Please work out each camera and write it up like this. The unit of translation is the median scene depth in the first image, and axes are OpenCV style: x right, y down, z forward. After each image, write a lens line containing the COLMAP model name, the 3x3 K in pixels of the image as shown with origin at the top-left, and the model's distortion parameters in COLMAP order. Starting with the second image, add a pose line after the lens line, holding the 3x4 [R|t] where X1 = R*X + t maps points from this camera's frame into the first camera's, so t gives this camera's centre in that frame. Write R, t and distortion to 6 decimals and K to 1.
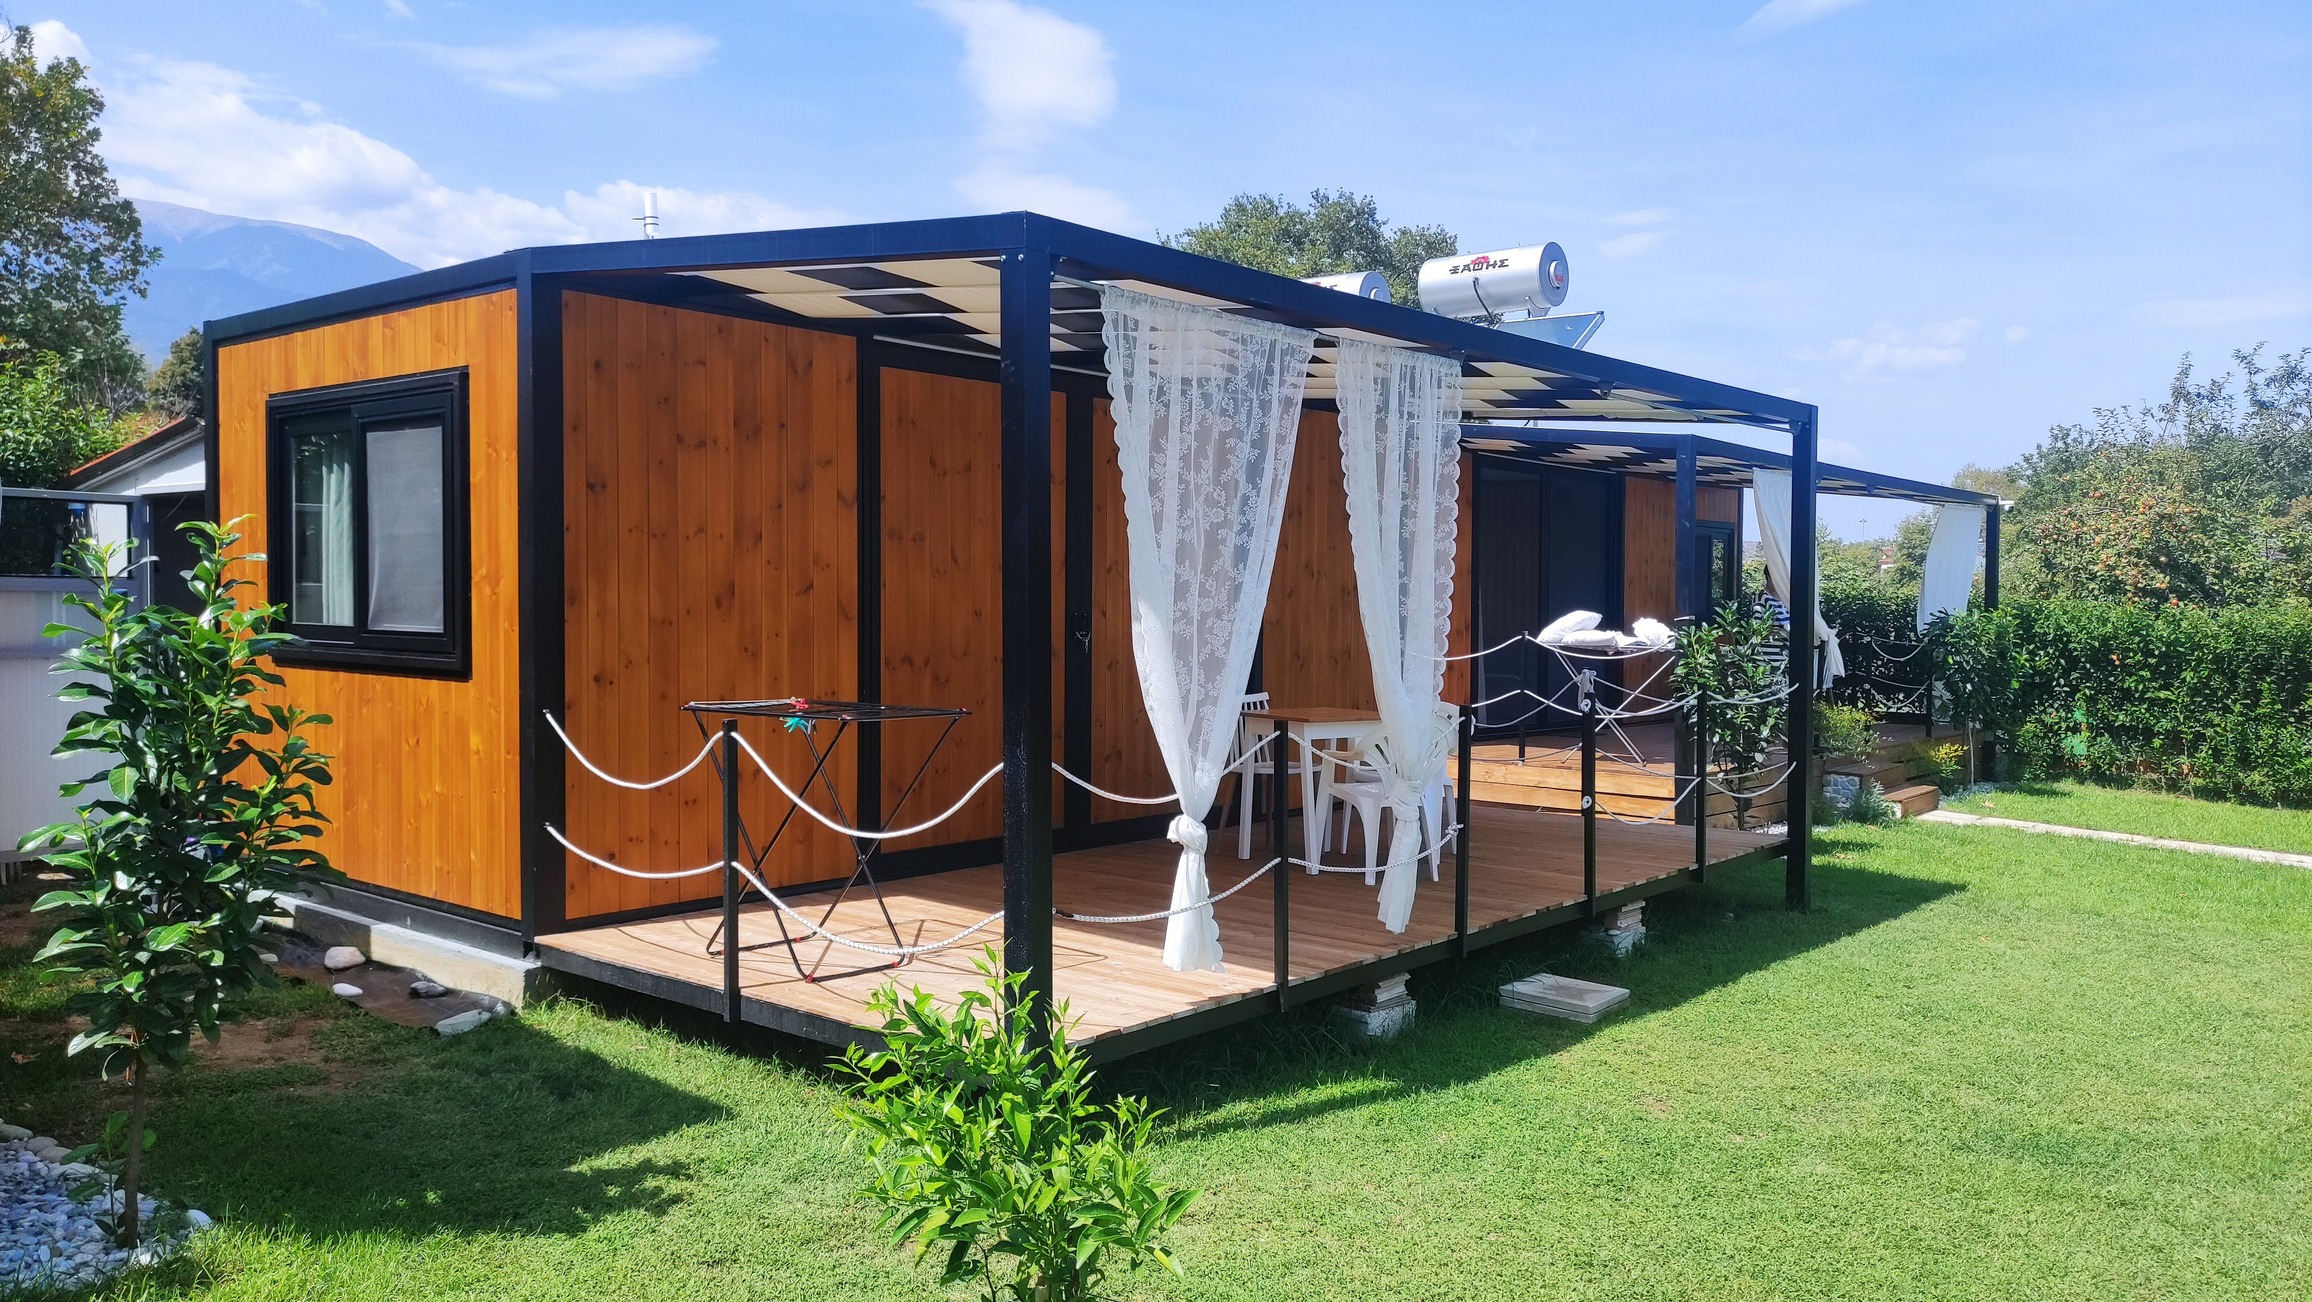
lens RADIAL K [[1703.2, 0, 1157.9], [0, 1703.2, 647.9], [0, 0, 1]] dist [0.046359, -0.024959]
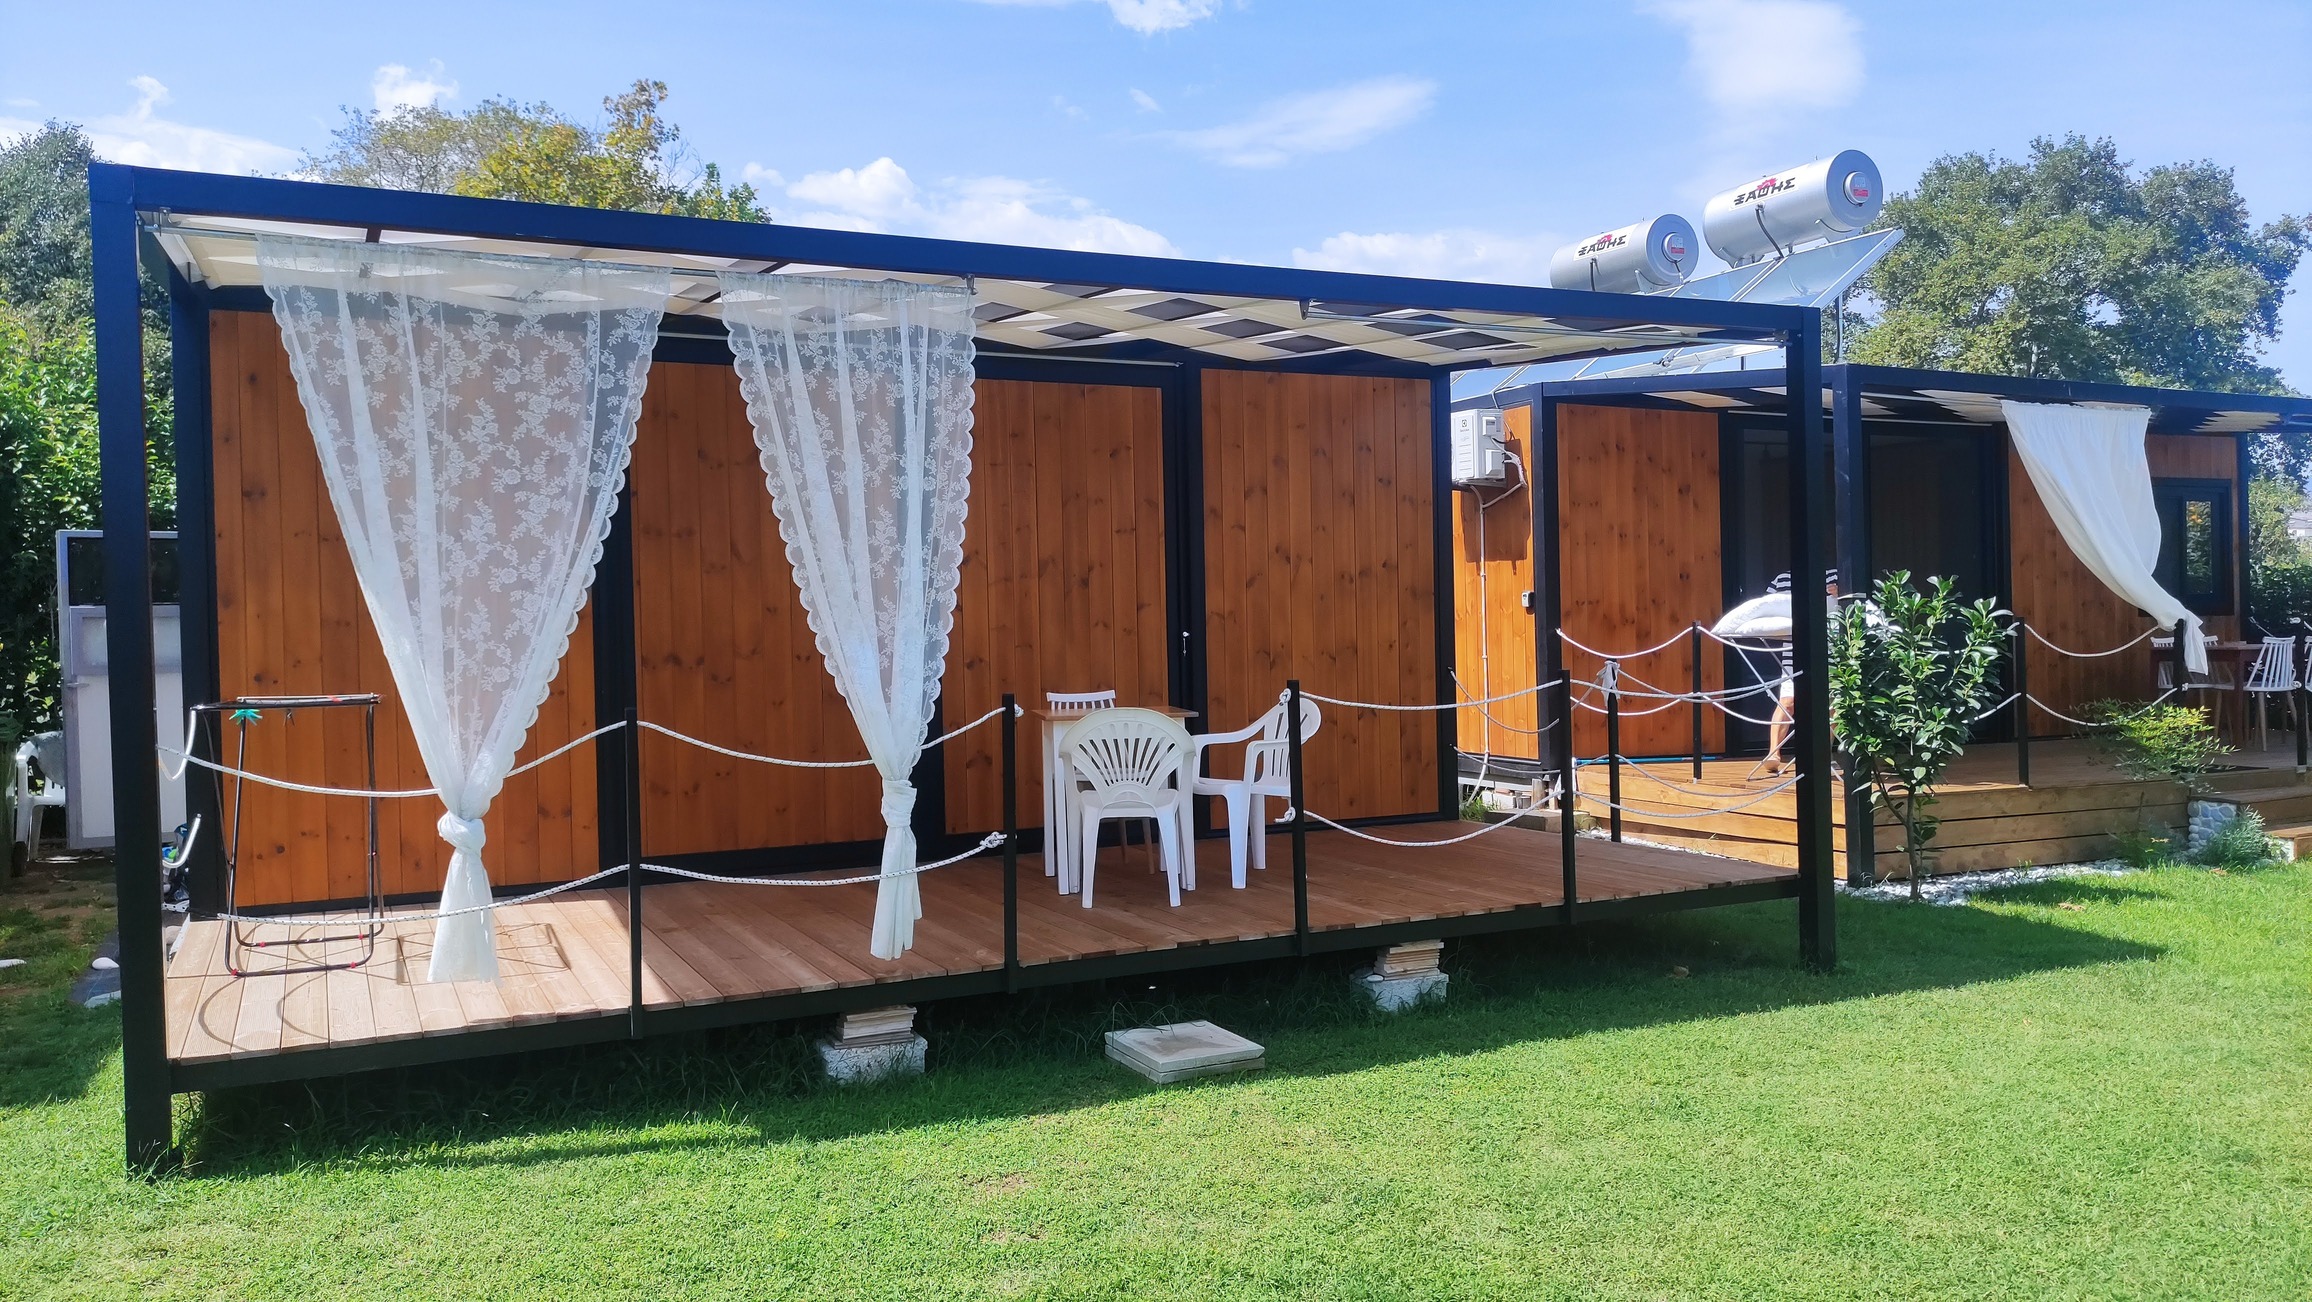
lens RADIAL K [[1703.2, 0, 1161.5], [0, 1703.2, 652.0], [0, 0, 1]] dist [0.046359, -0.024959]
pose [[0.913508, -0.022094, -0.406220, 0.388598], [0.016599, 0.999717, -0.017045, 0.018802], [0.406482, 0.008828, 0.913616, 0.169990]]
